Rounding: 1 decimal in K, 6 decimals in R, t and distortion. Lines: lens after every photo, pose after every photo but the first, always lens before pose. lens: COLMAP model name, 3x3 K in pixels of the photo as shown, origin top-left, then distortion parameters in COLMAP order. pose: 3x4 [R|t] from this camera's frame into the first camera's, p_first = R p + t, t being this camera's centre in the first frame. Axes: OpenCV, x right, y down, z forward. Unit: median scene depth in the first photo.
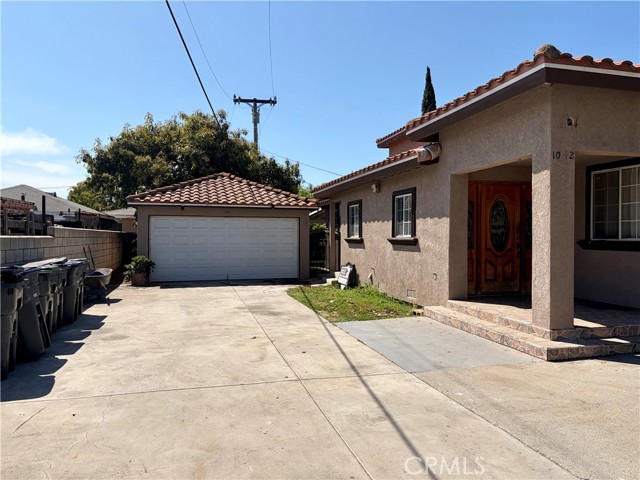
lens RADIAL K [[486.2, 0, 320.0], [0, 486.2, 240.0], [0, 0, 1]] dist [0.088261, -0.091398]
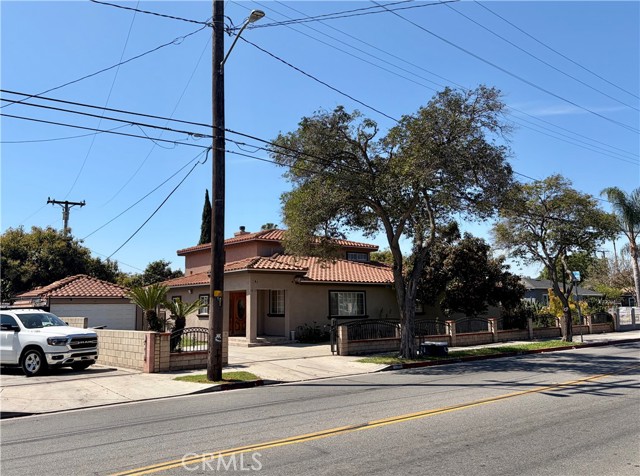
lens RADIAL K [[525.2, 0, 320.0], [0, 525.2, 238.0], [0, 0, 1]] dist [0.004227, 0.001217]
pose [[0.903497, 0.039097, 0.426807, -0.689957], [0.021324, 0.990497, -0.135873, -0.020505], [-0.428063, 0.131862, 0.894077, -2.572213]]
